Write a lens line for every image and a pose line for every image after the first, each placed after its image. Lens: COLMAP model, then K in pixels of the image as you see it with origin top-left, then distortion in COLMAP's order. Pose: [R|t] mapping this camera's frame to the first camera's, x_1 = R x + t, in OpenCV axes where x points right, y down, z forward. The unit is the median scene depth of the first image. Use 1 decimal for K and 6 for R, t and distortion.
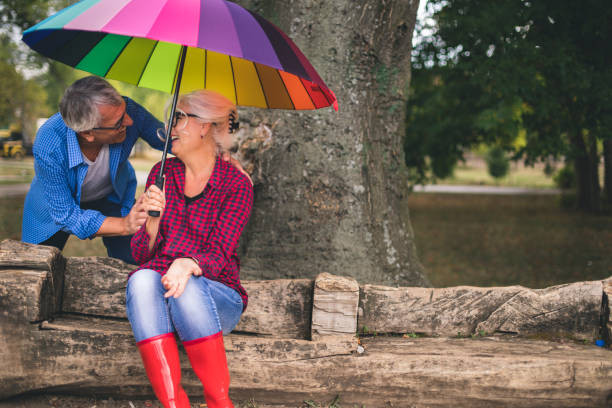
lens RADIAL K [[890.8, 0, 305.5], [0, 890.8, 204.1], [0, 0, 1]] dist [-0.148832, 0.114324]
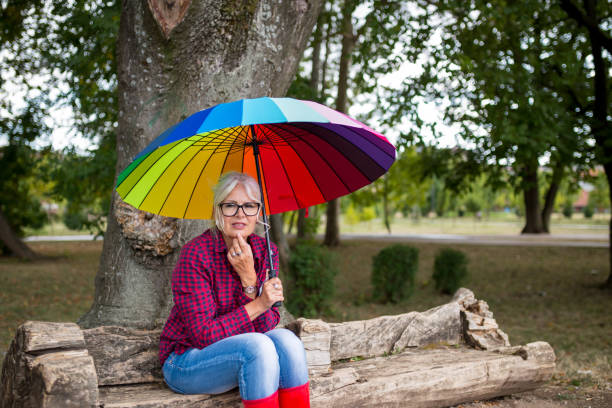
lens RADIAL K [[619.1, 0, 307.6], [0, 619.1, 204.6], [0, 0, 1]] dist [-0.067107, 0.108126]
pose [[0.856745, -0.019108, 0.515386, -0.406793], [0.052335, 0.997376, -0.050021, -0.035607], [-0.513078, 0.069828, 0.855497, 0.258097]]
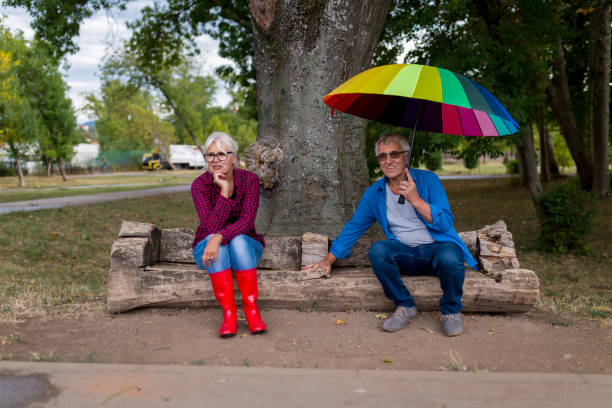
lens RADIAL K [[577.3, 0, 304.8], [0, 577.3, 203.8], [0, 0, 1]] dist [0.004343, 0.005164]
pose [[0.996407, -0.043323, -0.072771, 0.099119], [0.044738, 0.998838, 0.017935, 0.001473], [0.071909, -0.021126, 0.997187, -0.120793]]
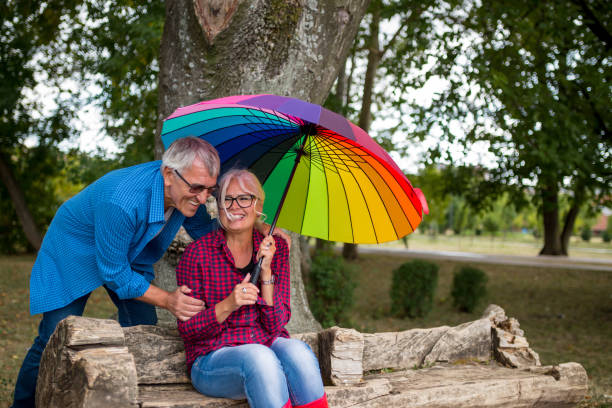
lens RADIAL K [[613.5, 0, 307.4], [0, 613.5, 205.3], [0, 0, 1]] dist [-0.068008, 0.108082]
pose [[0.871232, 0.027597, 0.490094, -0.429121], [0.007292, 0.997581, -0.069135, -0.031339], [-0.490816, 0.063806, 0.868923, 0.278028]]
